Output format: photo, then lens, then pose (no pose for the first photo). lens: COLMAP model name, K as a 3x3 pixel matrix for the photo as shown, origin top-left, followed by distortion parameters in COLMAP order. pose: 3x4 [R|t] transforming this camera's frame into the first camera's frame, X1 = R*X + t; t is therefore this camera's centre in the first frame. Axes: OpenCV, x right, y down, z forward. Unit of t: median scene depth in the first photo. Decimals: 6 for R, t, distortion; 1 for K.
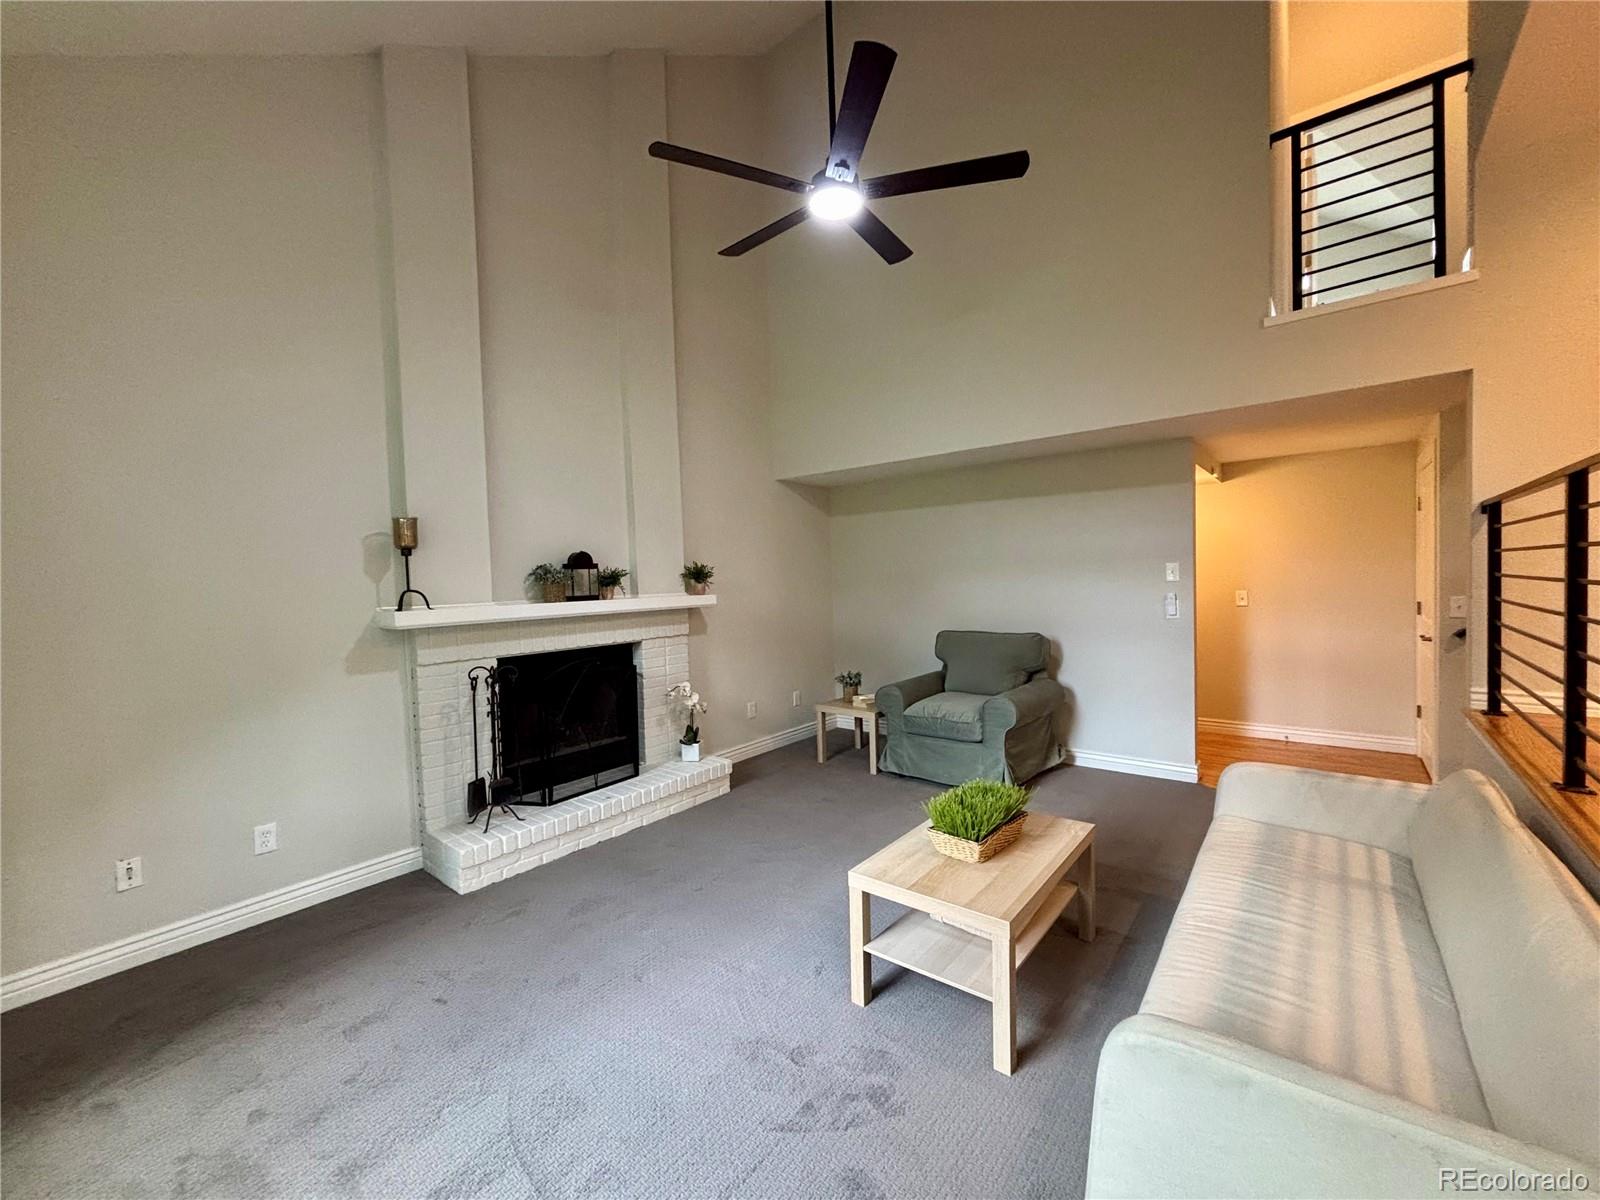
lens RADIAL K [[647.5, 0, 802.3], [0, 647.5, 595.7], [0, 0, 1]] dist [0.000256, -0.000023]
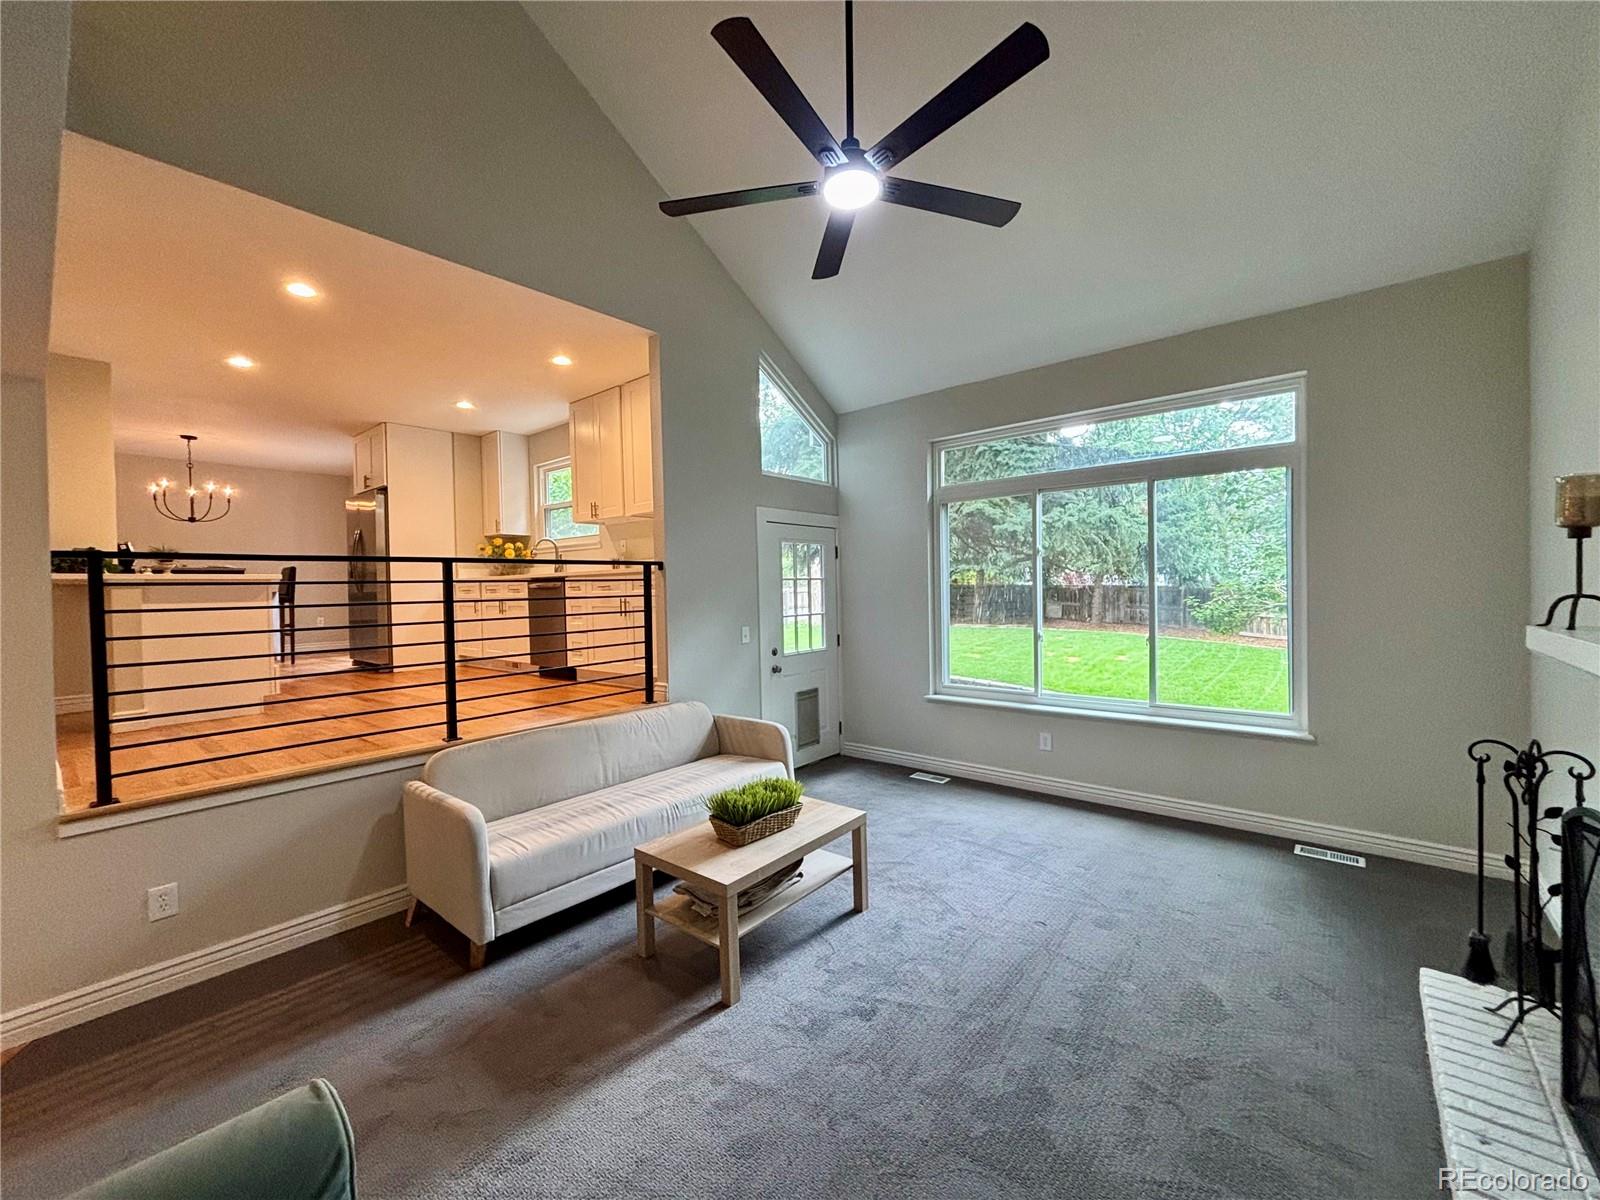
lens RADIAL K [[647.5, 0, 799.1], [0, 647.5, 599.4], [0, 0, 1]] dist [0.000256, -0.000023]
pose [[-0.998548, 0.048021, 0.024417, 0.087164], [0.049227, 0.997460, 0.051471, -0.055852], [-0.021883, 0.052599, -0.998376, 1.304268]]
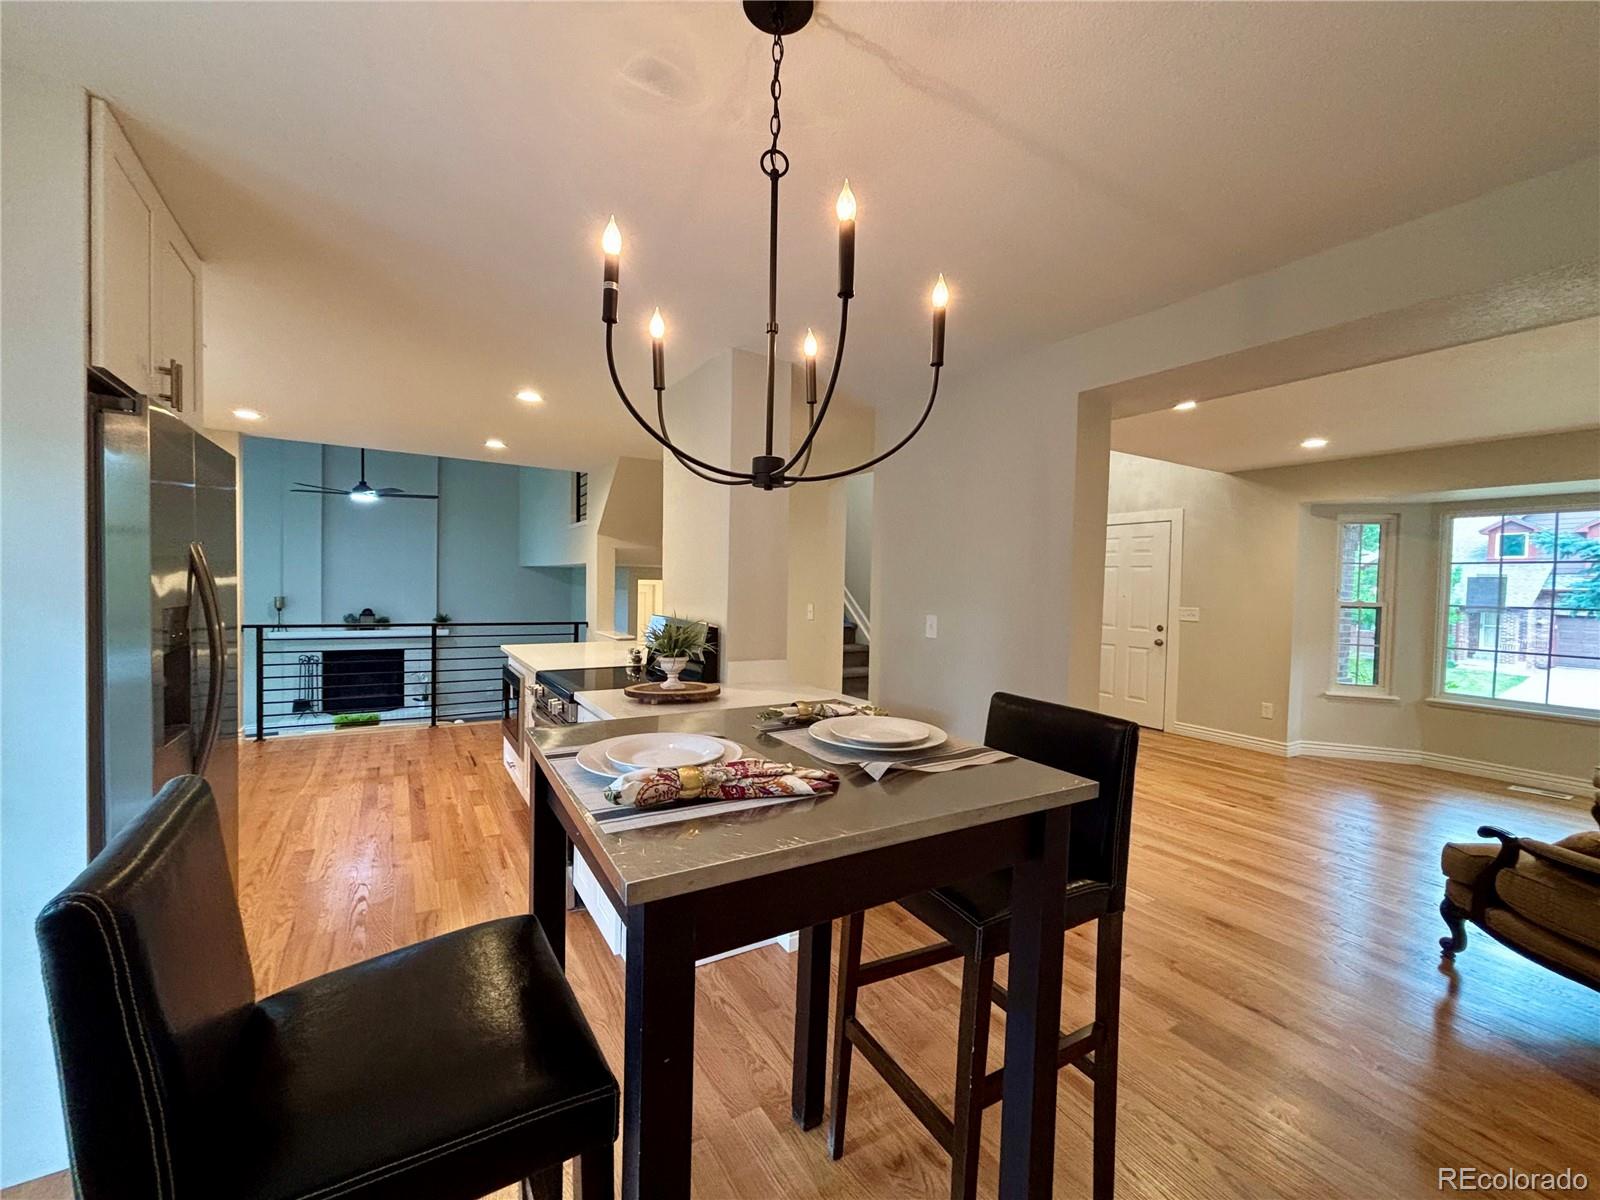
lens RADIAL K [[647.5, 0, 791.1], [0, 647.5, 597.5], [0, 0, 1]] dist [0.000256, -0.000023]
pose [[0.938889, 0.060423, -0.338875, 1.811831], [-0.064403, 0.997924, -0.000500, -0.200686], [0.338141, 0.022294, 0.940831, -0.636321]]
